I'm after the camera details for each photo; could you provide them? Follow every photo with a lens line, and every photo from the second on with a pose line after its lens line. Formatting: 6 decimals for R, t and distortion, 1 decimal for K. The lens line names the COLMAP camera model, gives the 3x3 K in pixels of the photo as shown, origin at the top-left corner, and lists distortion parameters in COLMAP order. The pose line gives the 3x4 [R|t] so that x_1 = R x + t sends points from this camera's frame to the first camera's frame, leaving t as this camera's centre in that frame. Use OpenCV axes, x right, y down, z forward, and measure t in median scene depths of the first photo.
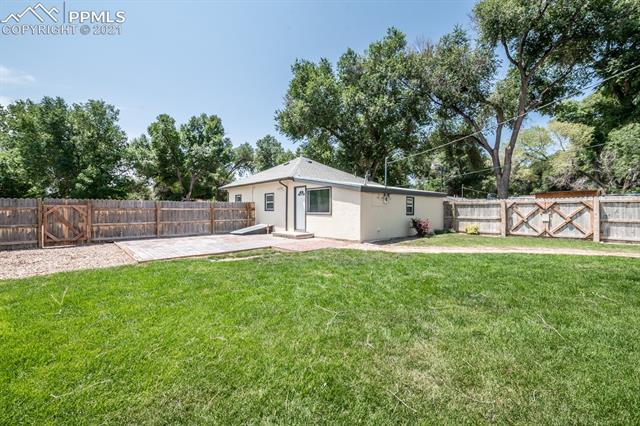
lens RADIAL K [[276.1, 0, 318.6], [0, 276.1, 211.0], [0, 0, 1]] dist [-0.004269, -0.000224]
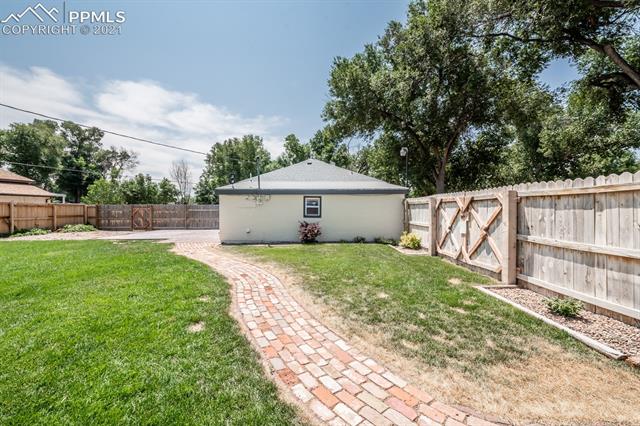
lens RADIAL K [[276.1, 0, 318.7], [0, 276.1, 212.3], [0, 0, 1]] dist [-0.004269, -0.000224]
pose [[0.726279, 0.008271, -0.687350, 1.077042], [-0.004497, 0.999963, 0.007280, -0.008760], [0.687385, -0.002197, 0.726290, 0.449429]]
